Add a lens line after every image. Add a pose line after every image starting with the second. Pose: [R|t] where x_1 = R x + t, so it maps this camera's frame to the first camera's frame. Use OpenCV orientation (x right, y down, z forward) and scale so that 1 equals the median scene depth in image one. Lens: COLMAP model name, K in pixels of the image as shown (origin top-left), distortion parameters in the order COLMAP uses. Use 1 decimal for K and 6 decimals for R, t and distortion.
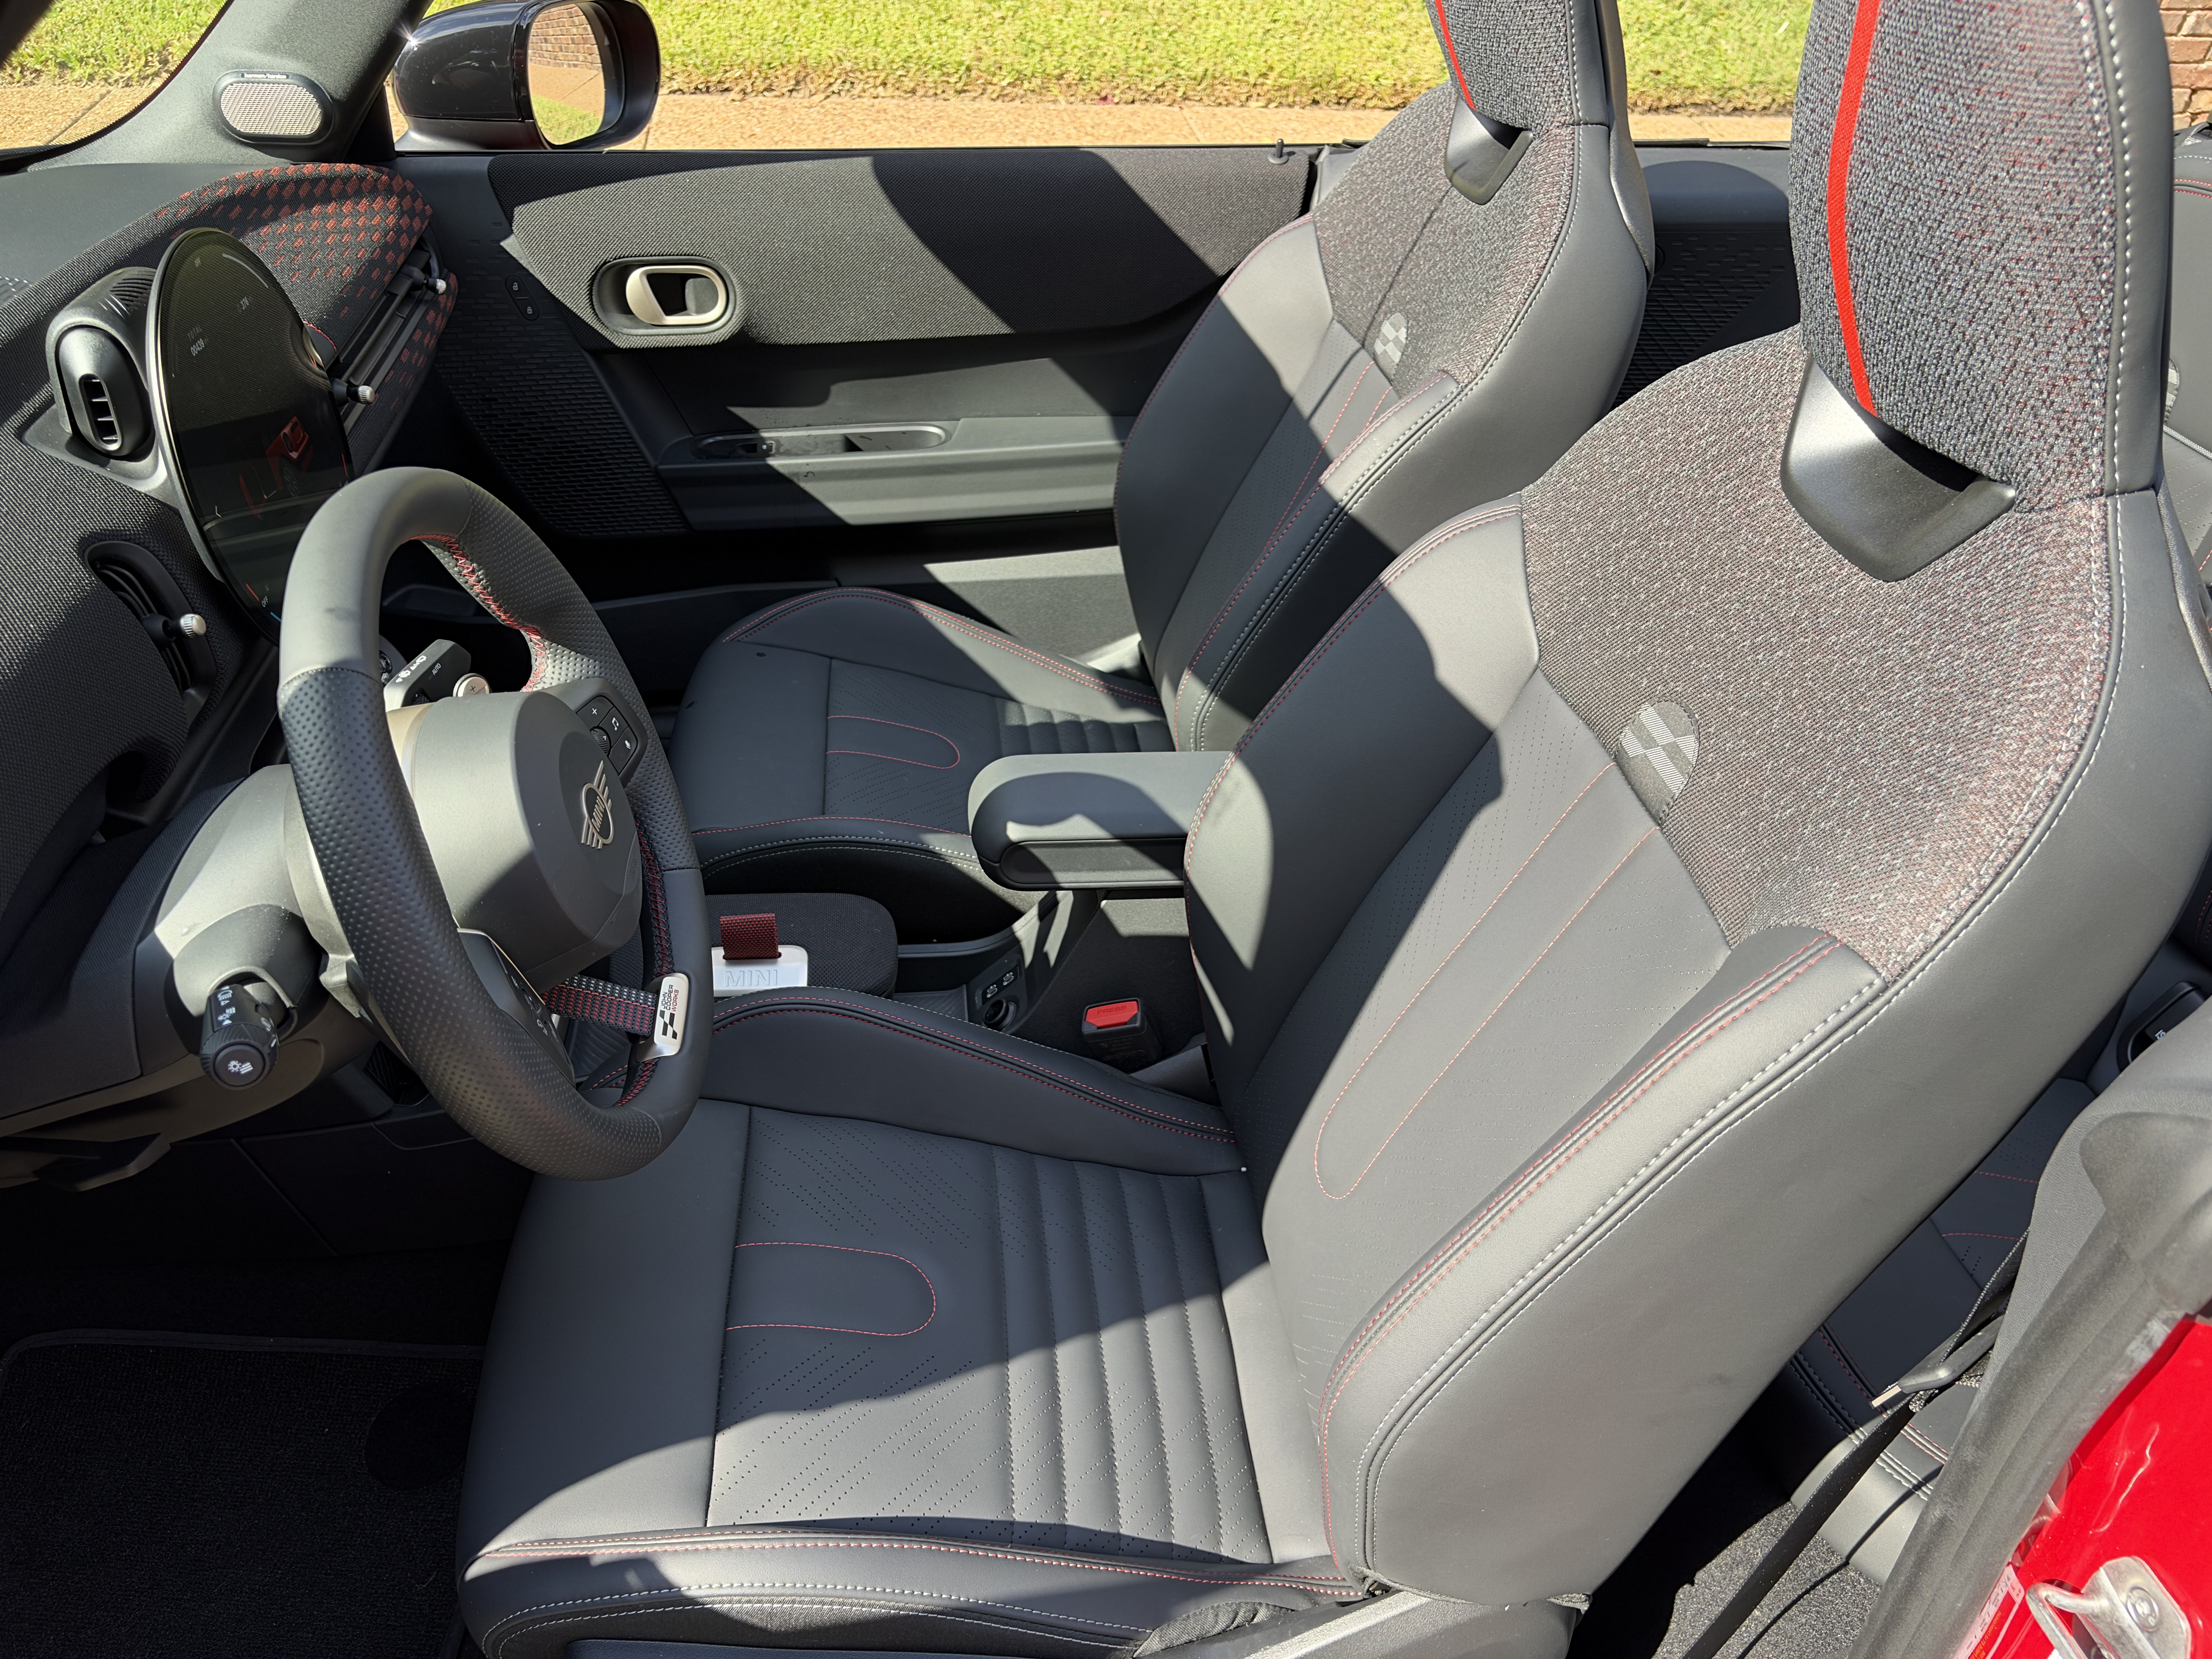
lens RADIAL K [[1678.0, 0, 1104.2], [0, 1678.0, 796.5], [0, 0, 1]] dist [0.047267, -0.051657]
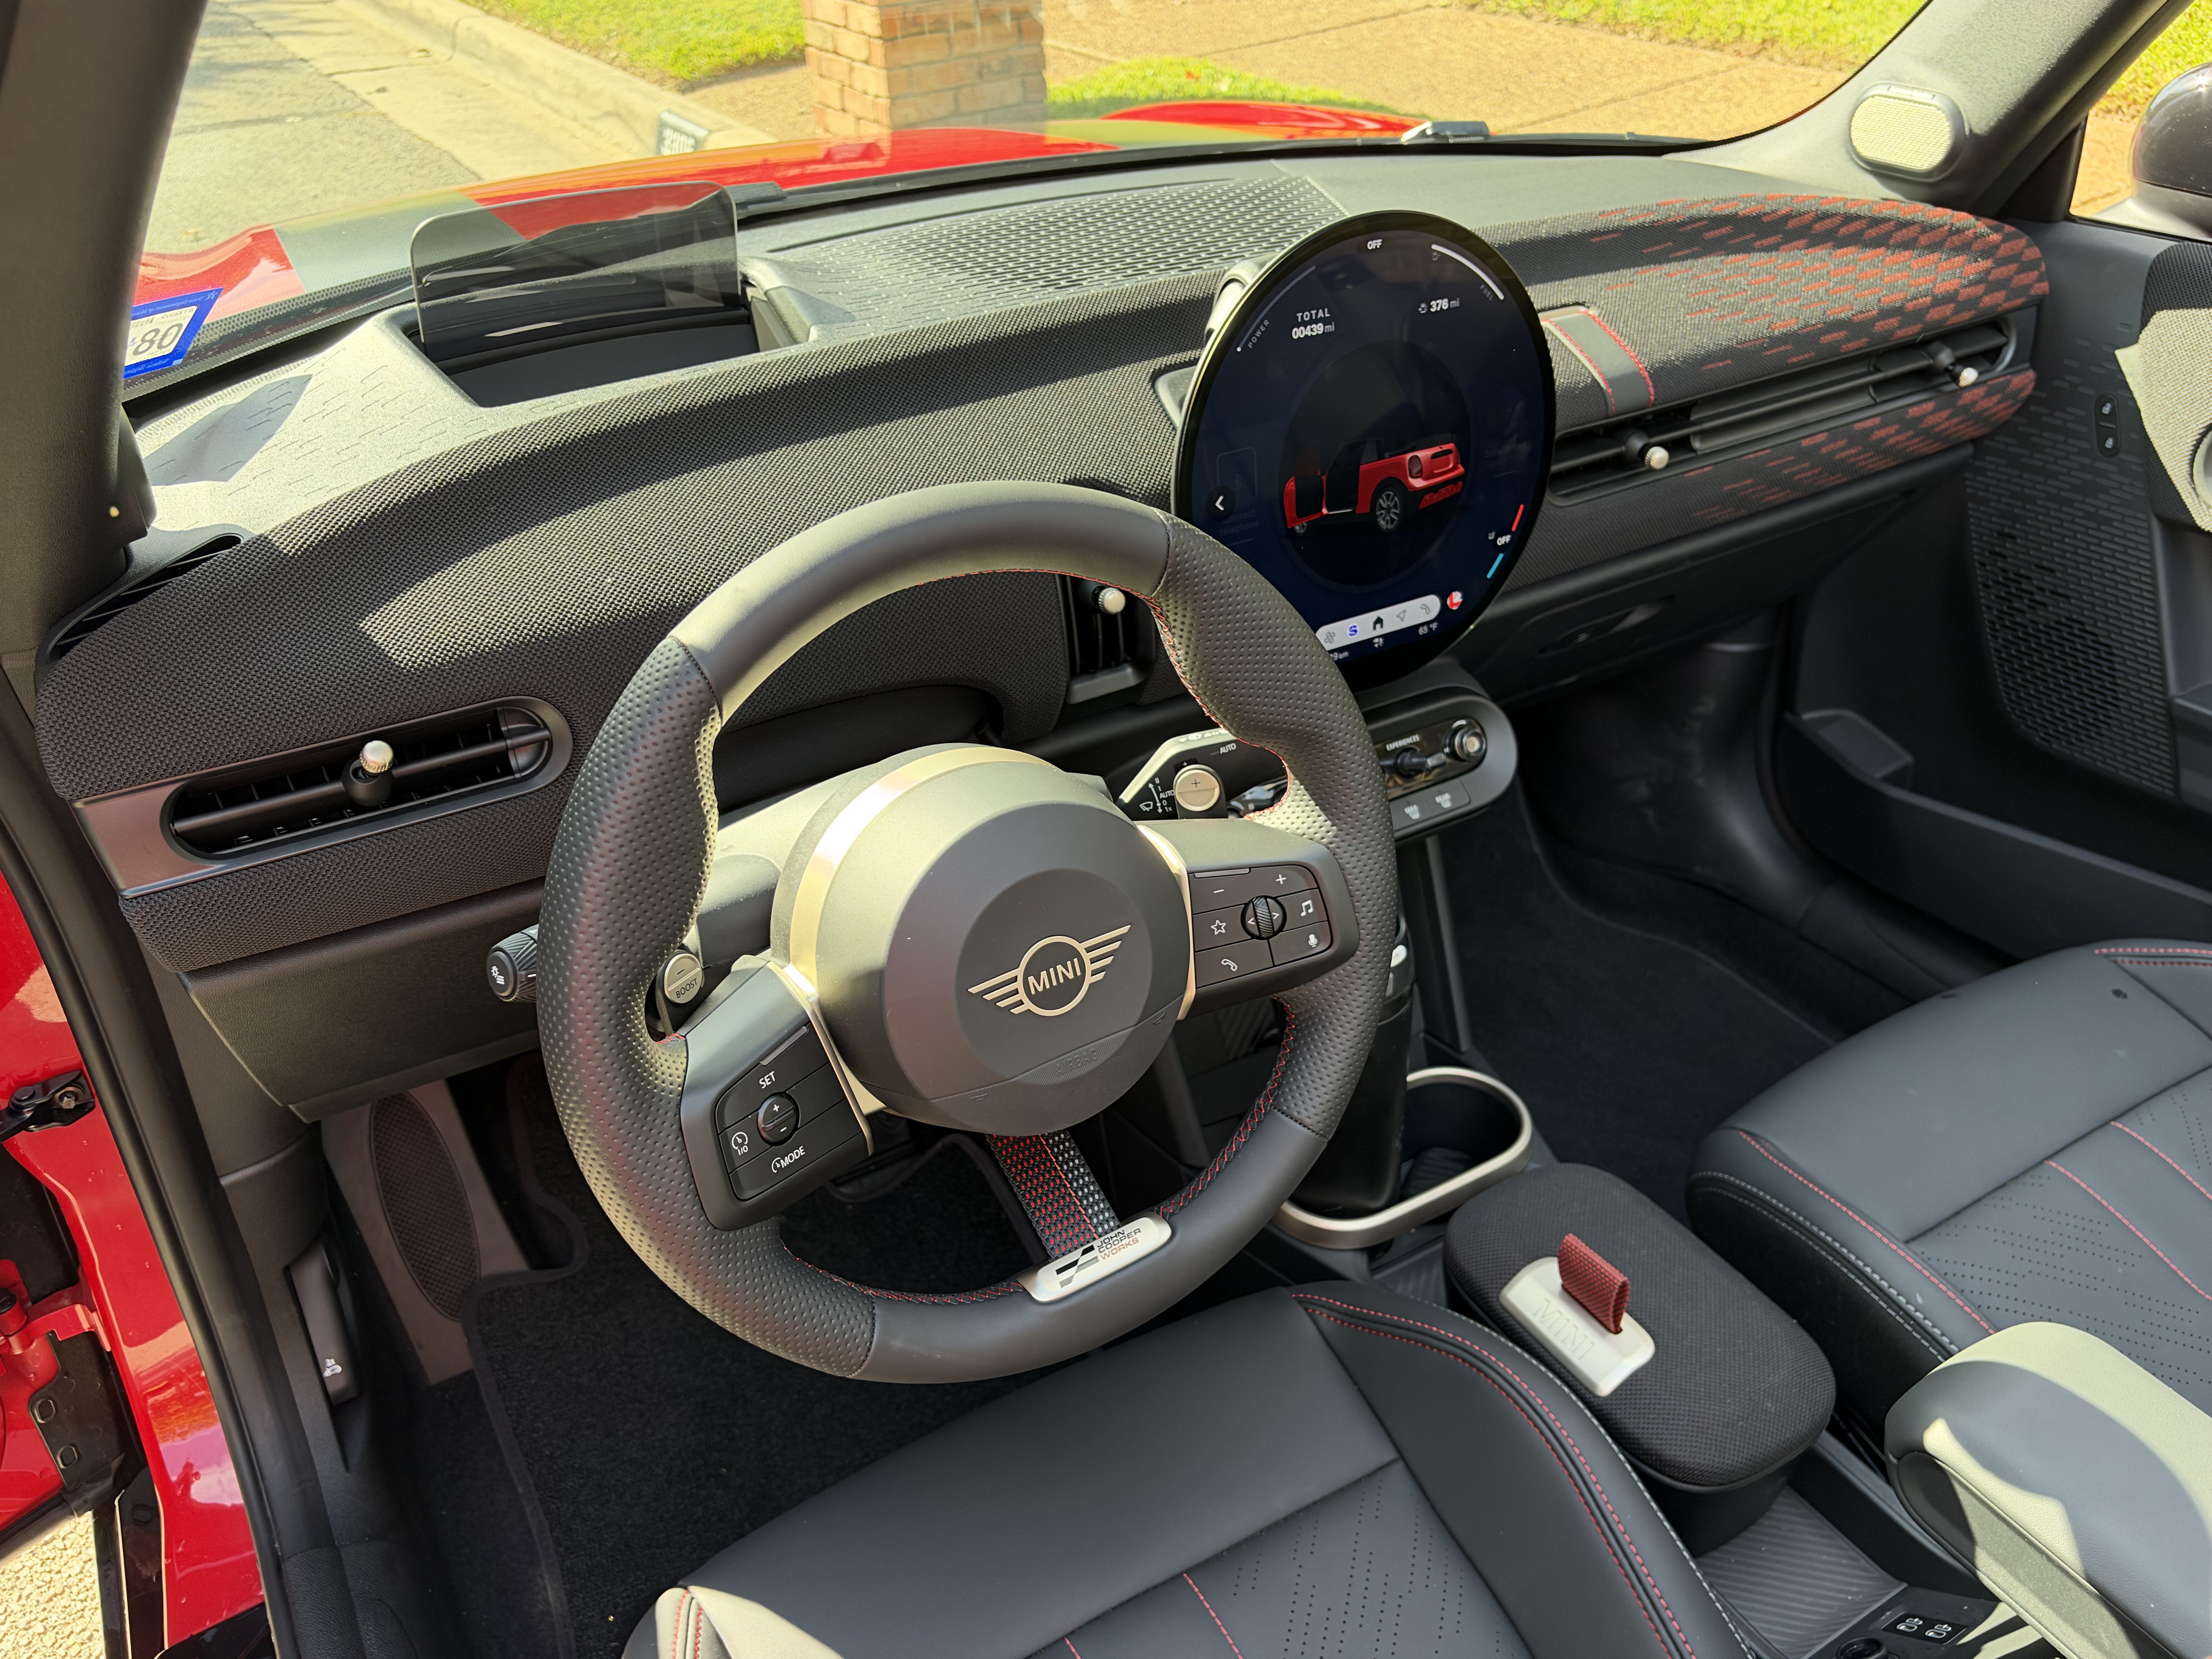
lens RADIAL K [[1674.1, 0, 1100.0], [0, 1674.1, 822.0], [0, 0, 1]] dist [0.048294, -0.057129]
pose [[0.410700, 0.447255, -0.794536, 0.152066], [-0.460475, 0.853869, 0.242632, -0.132169], [0.786948, 0.266215, 0.556634, 0.307769]]
